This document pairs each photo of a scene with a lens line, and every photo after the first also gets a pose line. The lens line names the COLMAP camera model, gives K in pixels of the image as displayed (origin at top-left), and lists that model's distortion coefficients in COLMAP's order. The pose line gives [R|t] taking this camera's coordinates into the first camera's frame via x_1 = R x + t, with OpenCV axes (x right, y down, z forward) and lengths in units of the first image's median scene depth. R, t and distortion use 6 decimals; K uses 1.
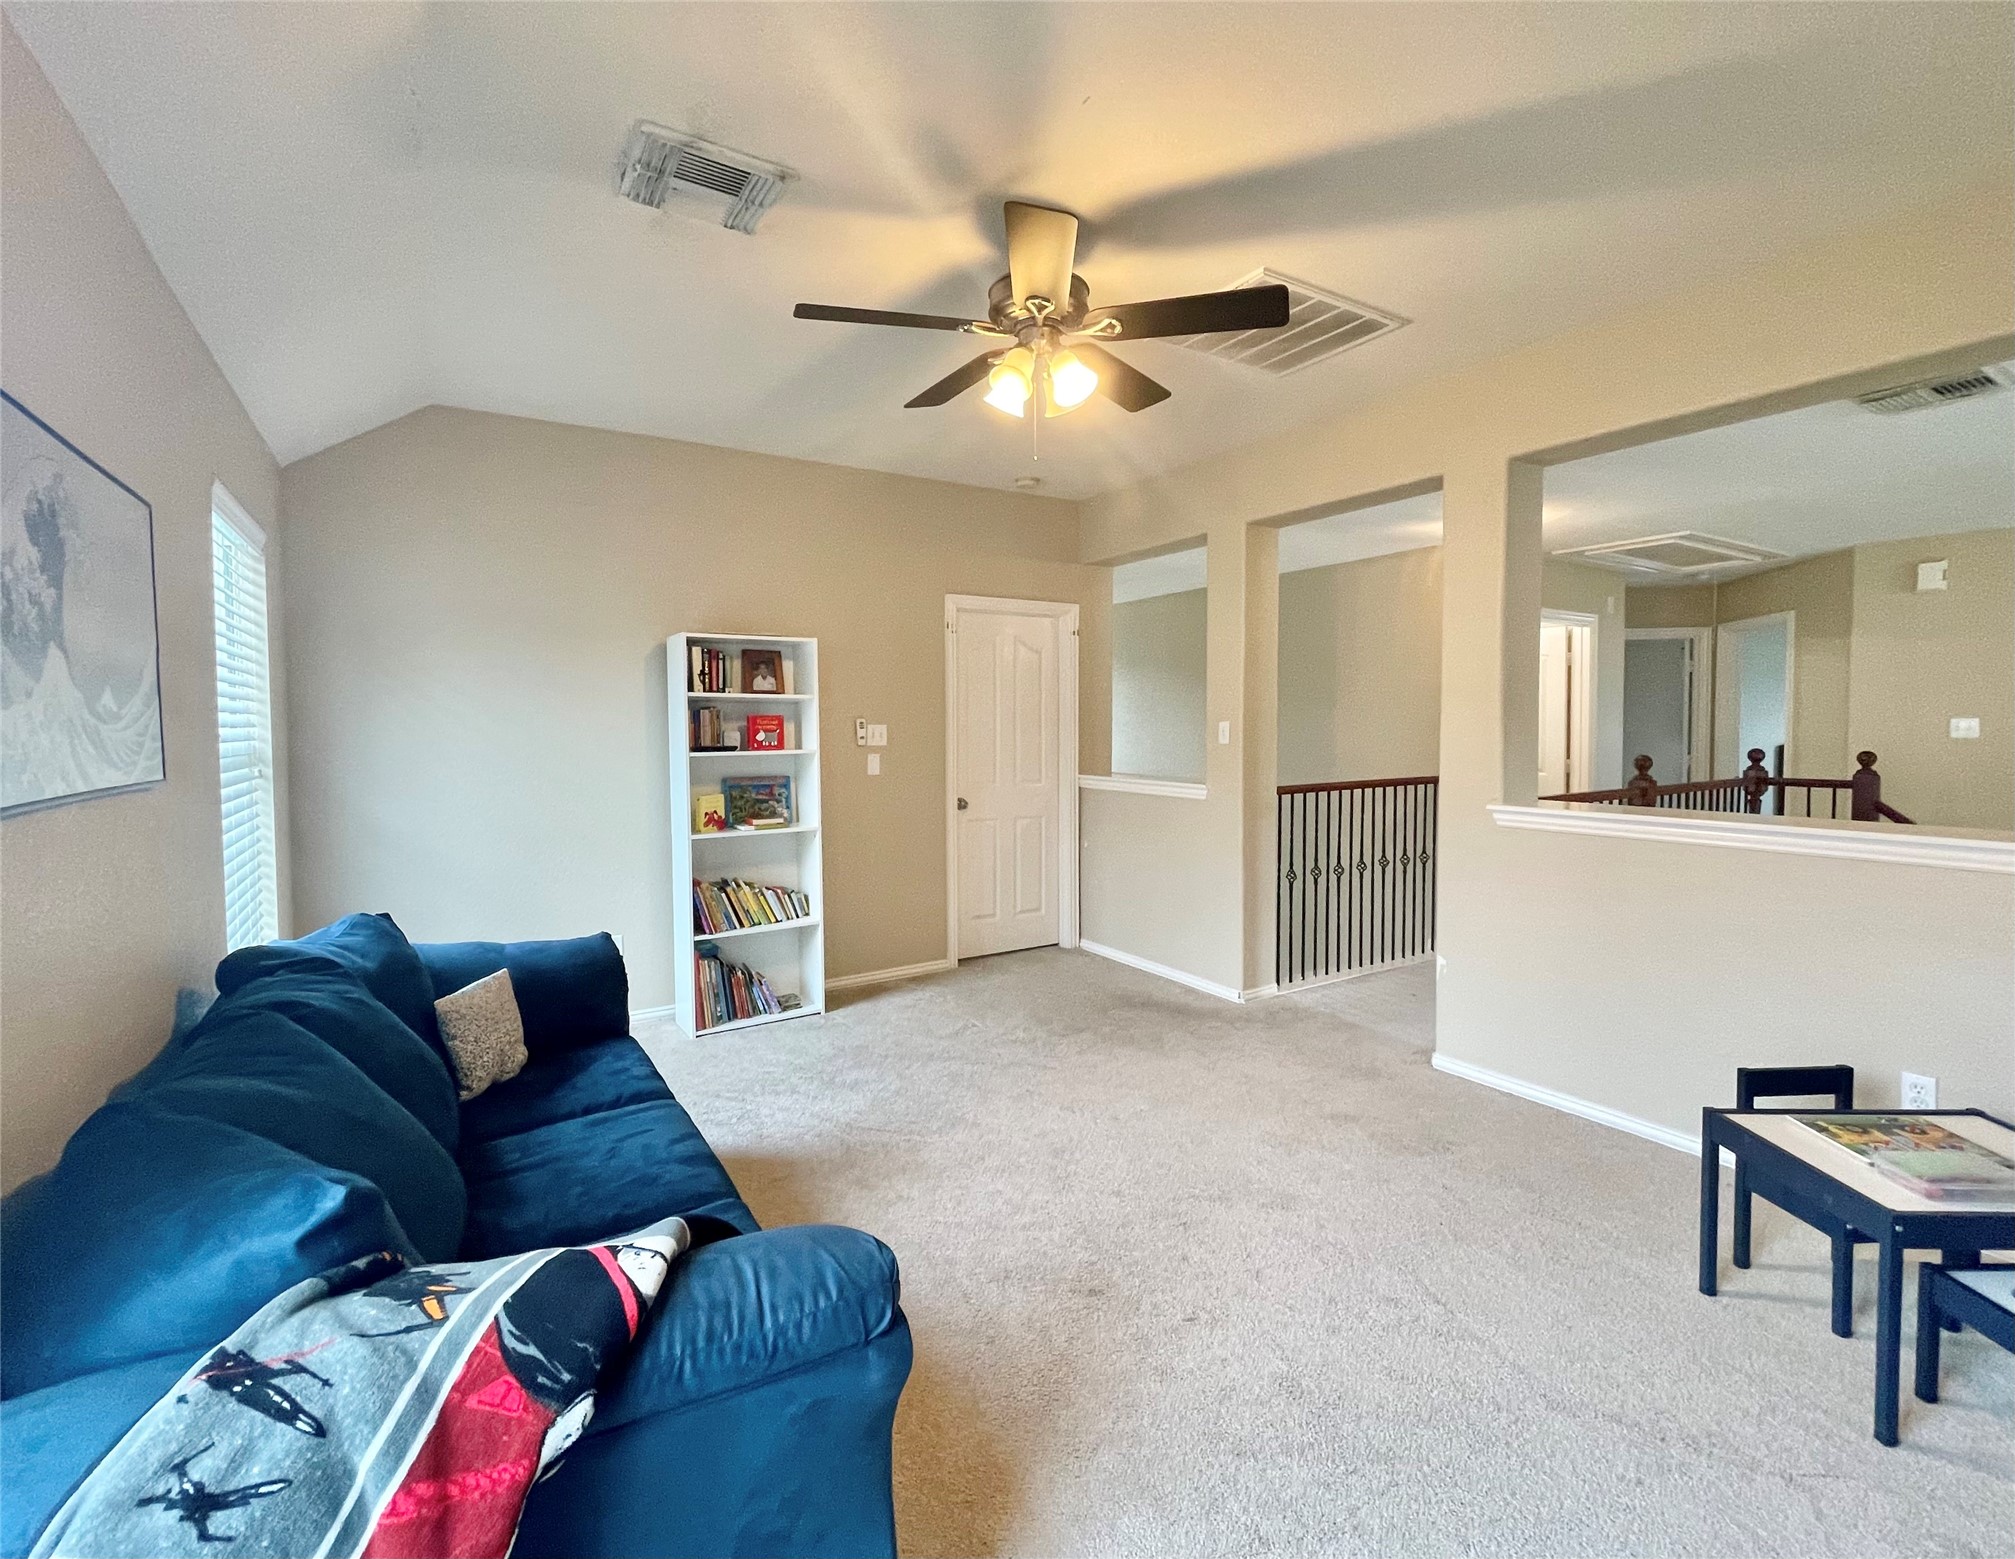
lens RADIAL K [[884.4, 0, 1007.5], [0, 884.4, 742.1], [0, 0, 1]] dist [0.020741, 0.000125]
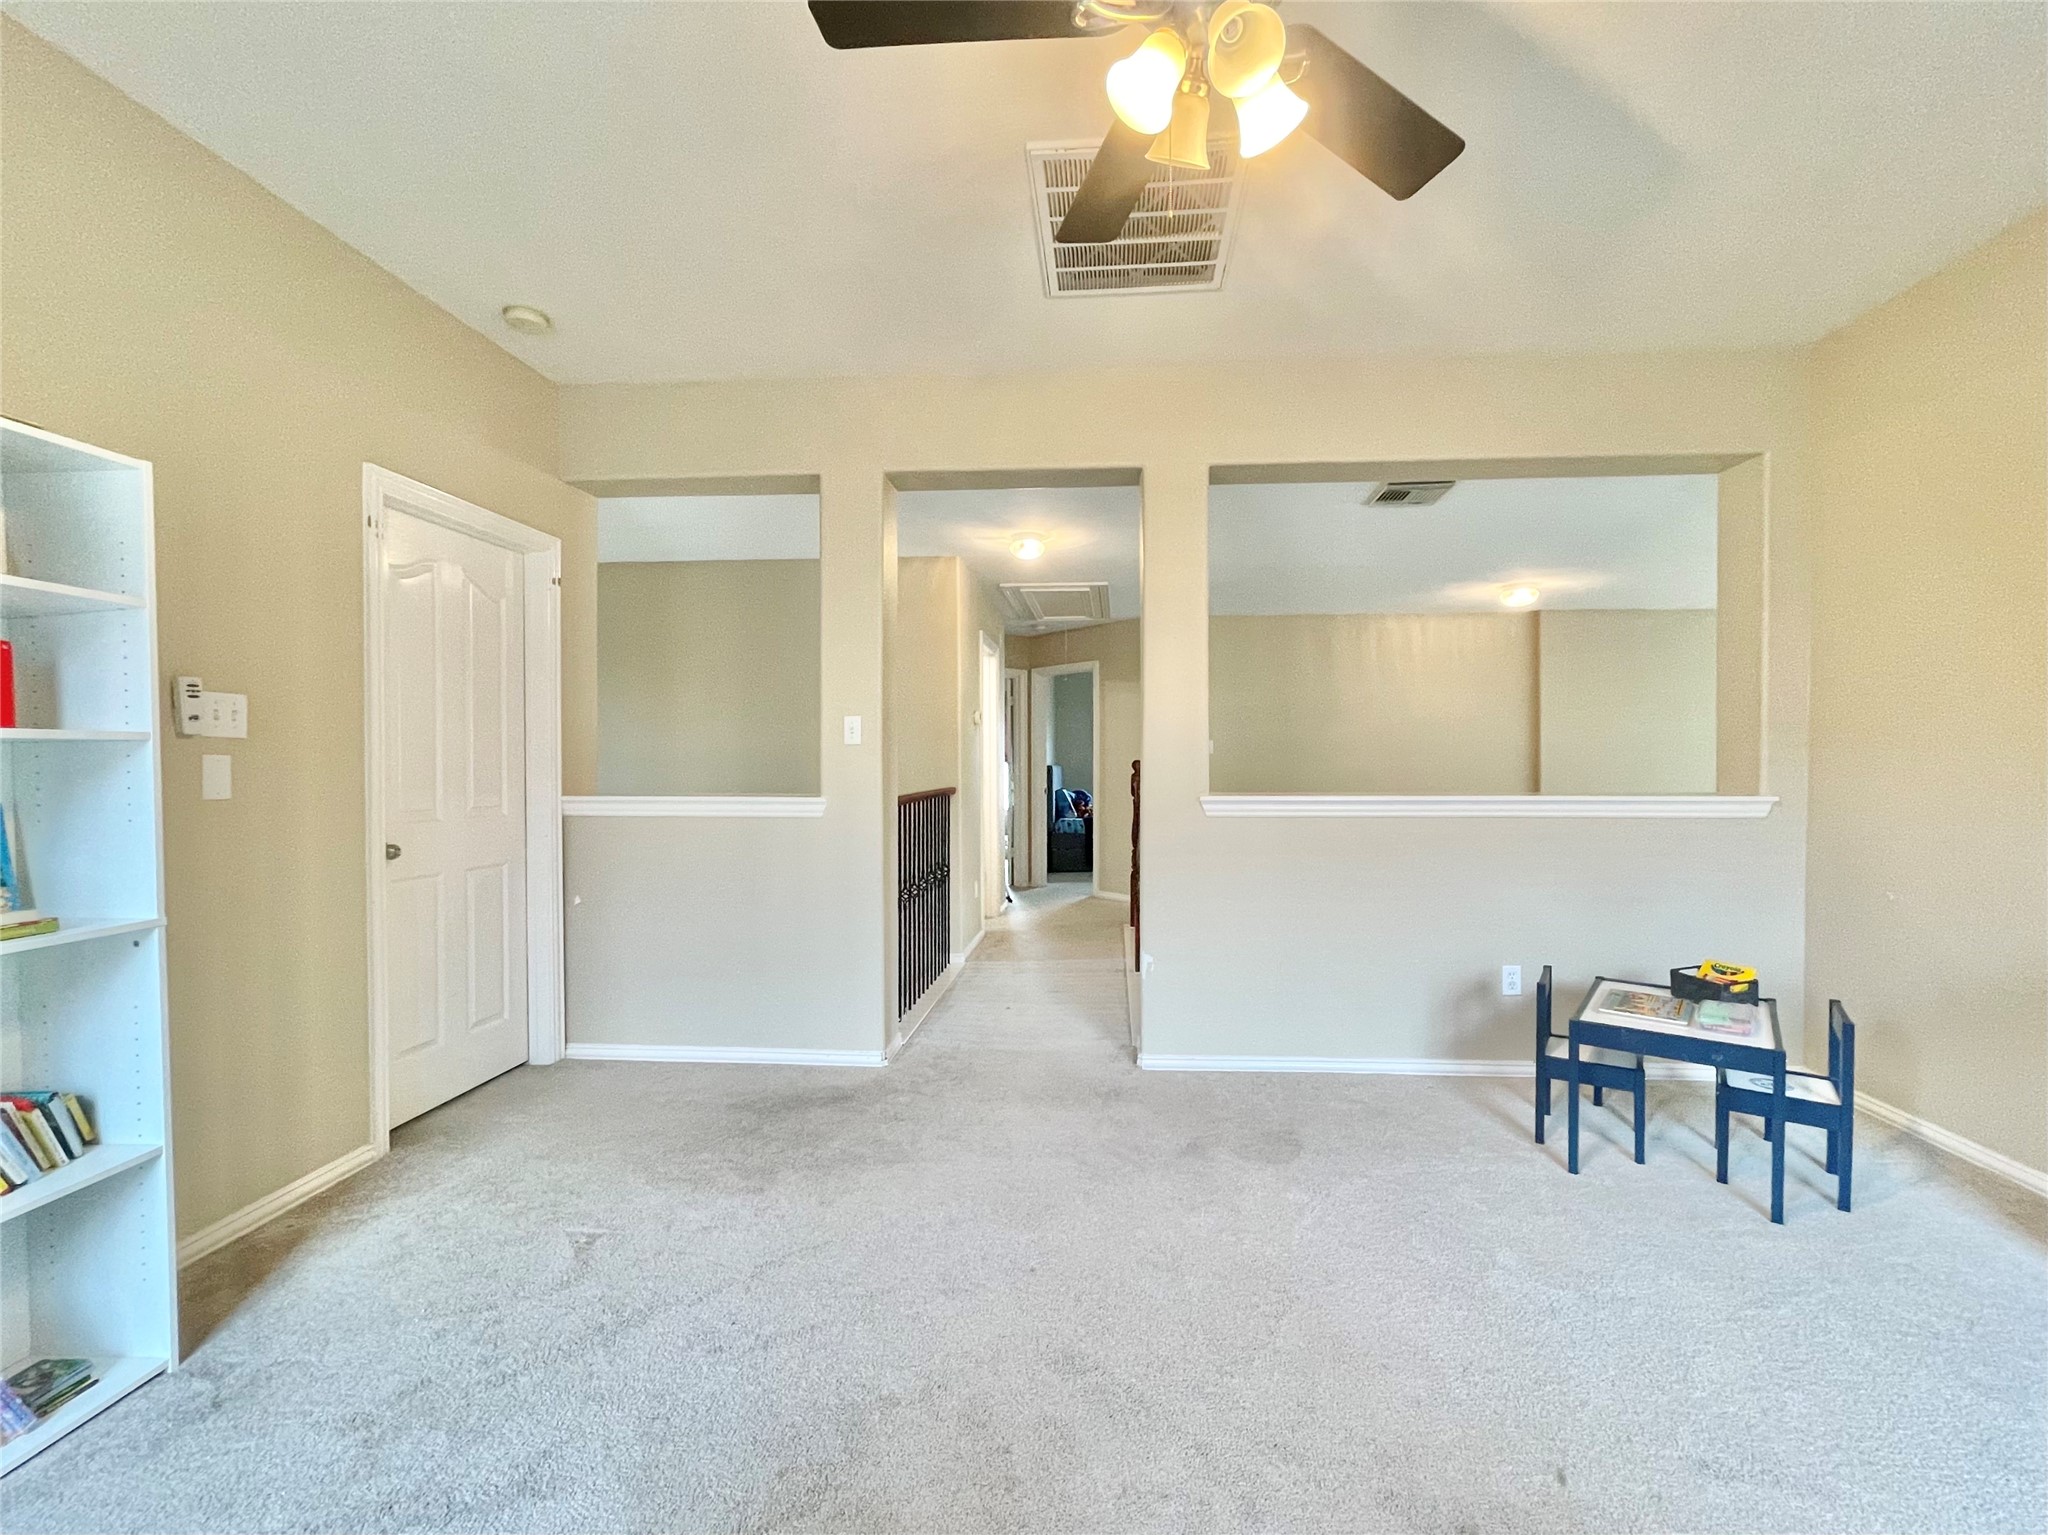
lens RADIAL K [[863.8, 0, 1024.0], [0, 863.8, 767.5], [0, 0, 1]] dist [-0.000768, -0.000151]
pose [[0.600306, 0.000495, 0.799770, -0.280940], [0.012112, 0.999880, -0.009710, 0.032138], [-0.799679, 0.015516, 0.600228, 0.416377]]
